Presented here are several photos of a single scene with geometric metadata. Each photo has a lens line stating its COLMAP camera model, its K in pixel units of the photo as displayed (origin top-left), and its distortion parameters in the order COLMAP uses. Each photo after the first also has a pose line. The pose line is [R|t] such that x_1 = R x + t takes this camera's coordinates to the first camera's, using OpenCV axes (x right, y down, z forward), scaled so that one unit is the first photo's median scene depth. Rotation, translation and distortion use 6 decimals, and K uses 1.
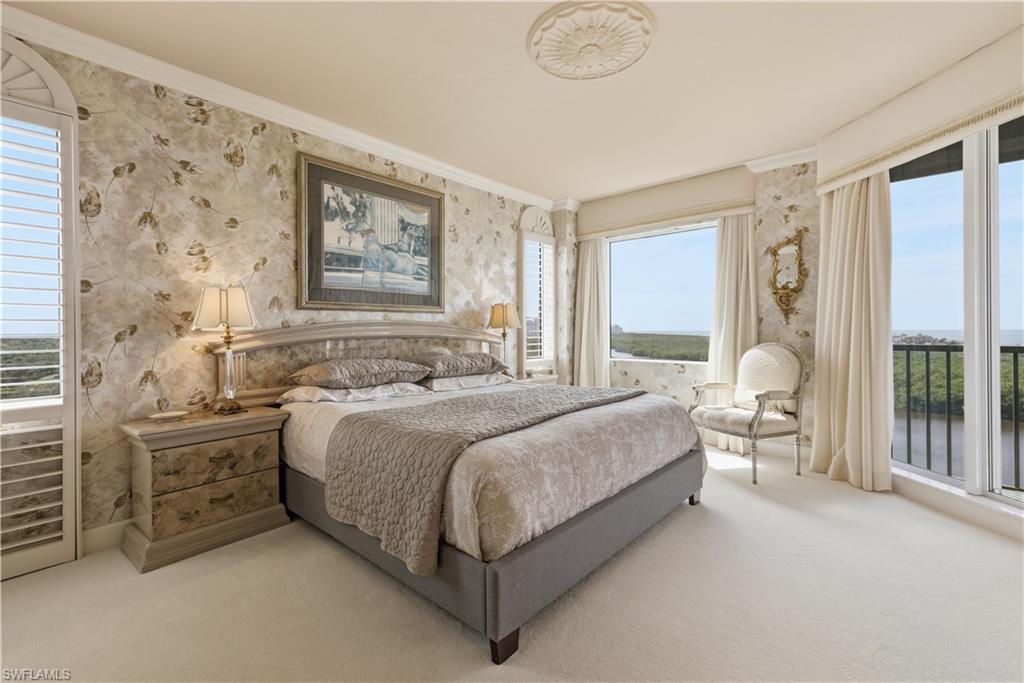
lens RADIAL K [[435.6, 0, 517.5], [0, 435.6, 328.8], [0, 0, 1]] dist [0.016394, -0.000299]
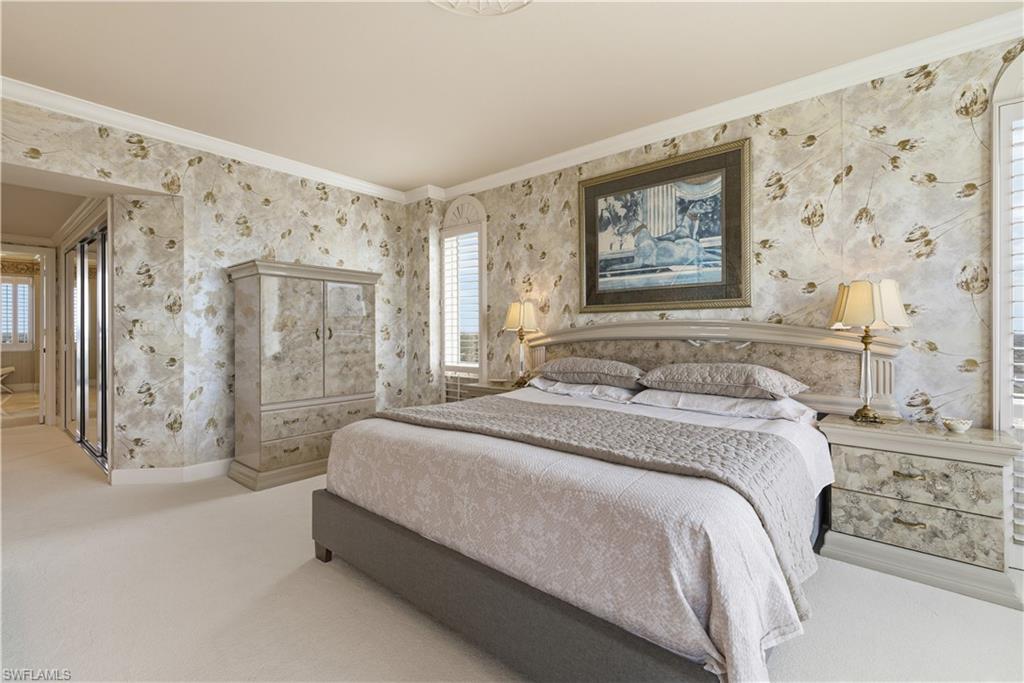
lens RADIAL K [[435.6, 0, 517.5], [0, 435.6, 328.8], [0, 0, 1]] dist [0.016394, -0.000299]
pose [[0.056547, 0.004670, -0.998389, 0.616831], [0.011850, 0.999915, 0.005348, -0.009427], [0.998330, -0.012134, 0.056487, 0.682186]]
